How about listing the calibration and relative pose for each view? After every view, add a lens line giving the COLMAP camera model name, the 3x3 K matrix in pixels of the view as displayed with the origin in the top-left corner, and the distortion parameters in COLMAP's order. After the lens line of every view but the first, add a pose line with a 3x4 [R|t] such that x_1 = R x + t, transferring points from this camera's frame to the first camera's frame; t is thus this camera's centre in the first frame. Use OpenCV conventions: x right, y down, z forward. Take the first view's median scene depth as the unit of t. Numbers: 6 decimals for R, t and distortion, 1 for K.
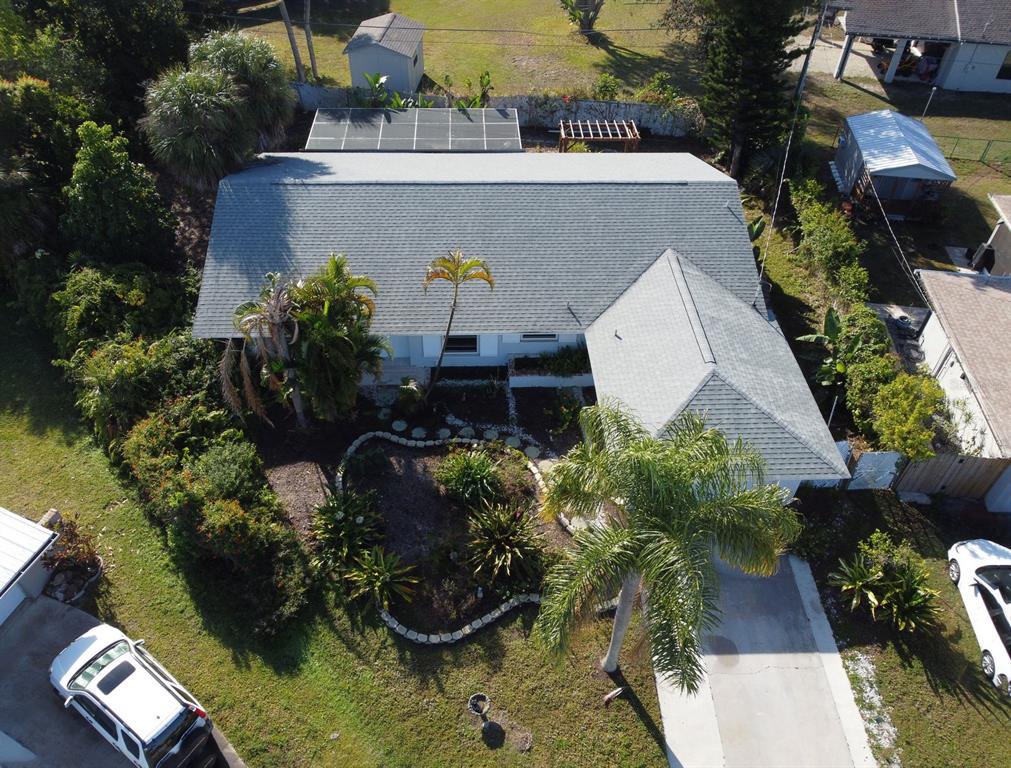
lens RADIAL K [[754.2, 0, 505.5], [0, 754.2, 384.0], [0, 0, 1]] dist [-0.003618, -0.006267]
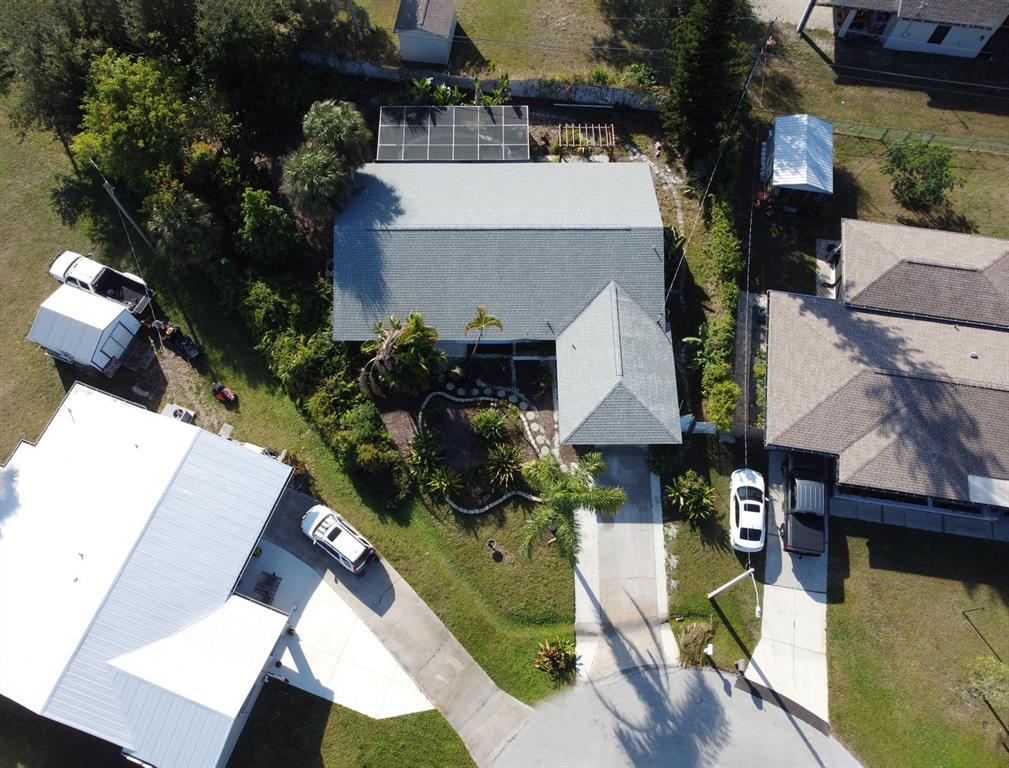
lens RADIAL K [[752.7, 0, 504.5], [0, 752.7, 384.0], [0, 0, 1]] dist [-0.003618, -0.006267]
pose [[0.998995, 0.027551, -0.035367, 0.056493], [-0.011025, 0.915637, 0.401855, -0.741527], [0.043455, -0.401061, 0.915020, -0.696324]]
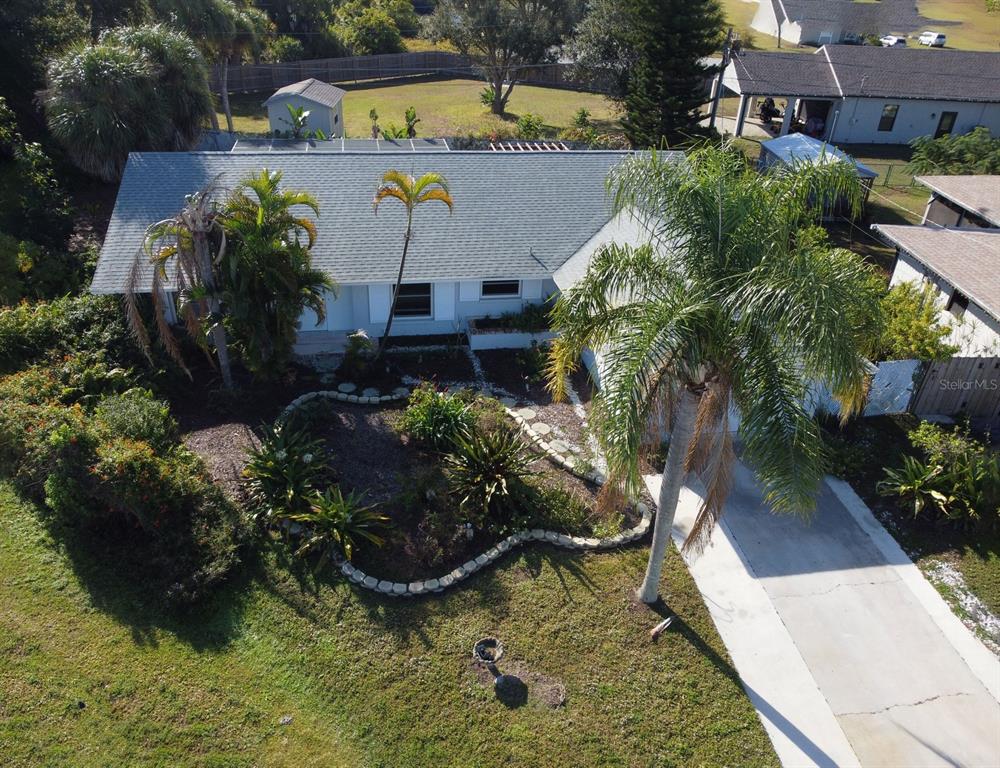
lens RADIAL K [[736.1, 0, 500.0], [0, 736.1, 384.0], [0, 0, 1]] dist [-0.006166, 0.001726]
pose [[0.991186, -0.053468, 0.121207, -0.078024], [0.078459, 0.974140, -0.211885, 0.264237], [-0.106743, 0.219527, 0.969749, 0.204734]]
